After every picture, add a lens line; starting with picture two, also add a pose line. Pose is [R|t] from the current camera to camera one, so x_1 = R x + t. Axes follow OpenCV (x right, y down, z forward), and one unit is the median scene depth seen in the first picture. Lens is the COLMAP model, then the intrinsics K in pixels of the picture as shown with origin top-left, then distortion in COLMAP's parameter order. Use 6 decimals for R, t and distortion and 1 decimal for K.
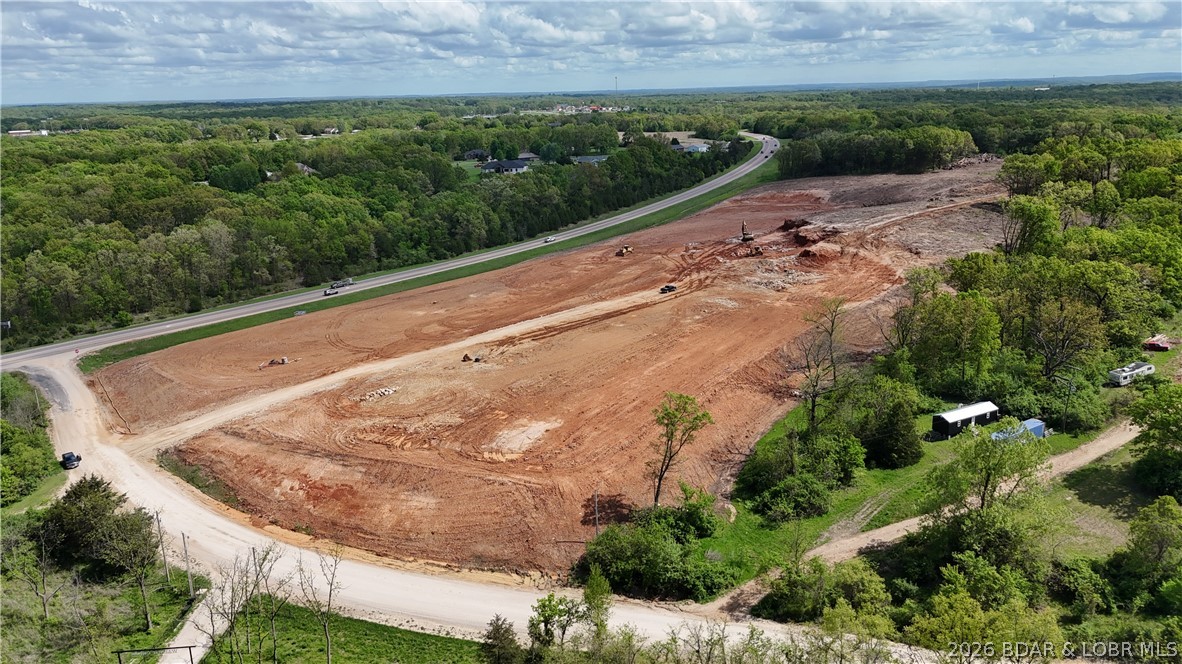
lens RADIAL K [[867.0, 0, 591.5], [0, 867.0, 332.1], [0, 0, 1]] dist [0.030792, -0.021139]
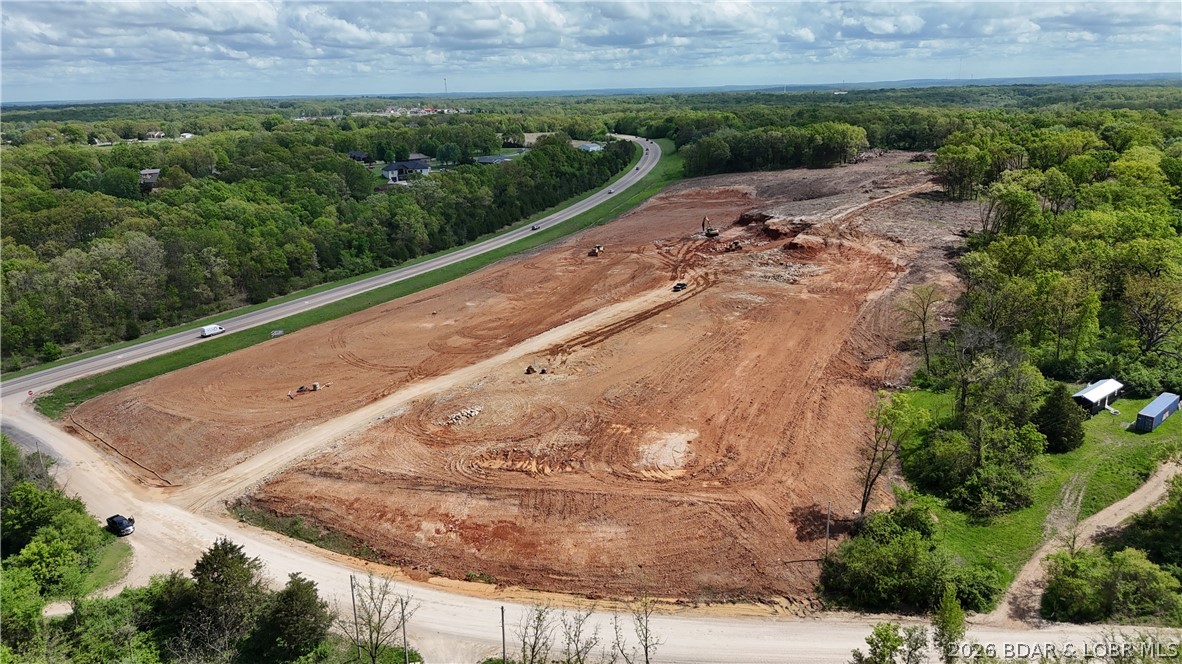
lens RADIAL K [[867.0, 0, 592.8], [0, 867.0, 333.0], [0, 0, 1]] dist [0.030792, -0.021139]
pose [[0.977487, -0.055175, 0.203656, -0.135789], [0.055795, 0.998439, 0.002697, -0.004087], [-0.203487, 0.008727, 0.979039, 0.046665]]
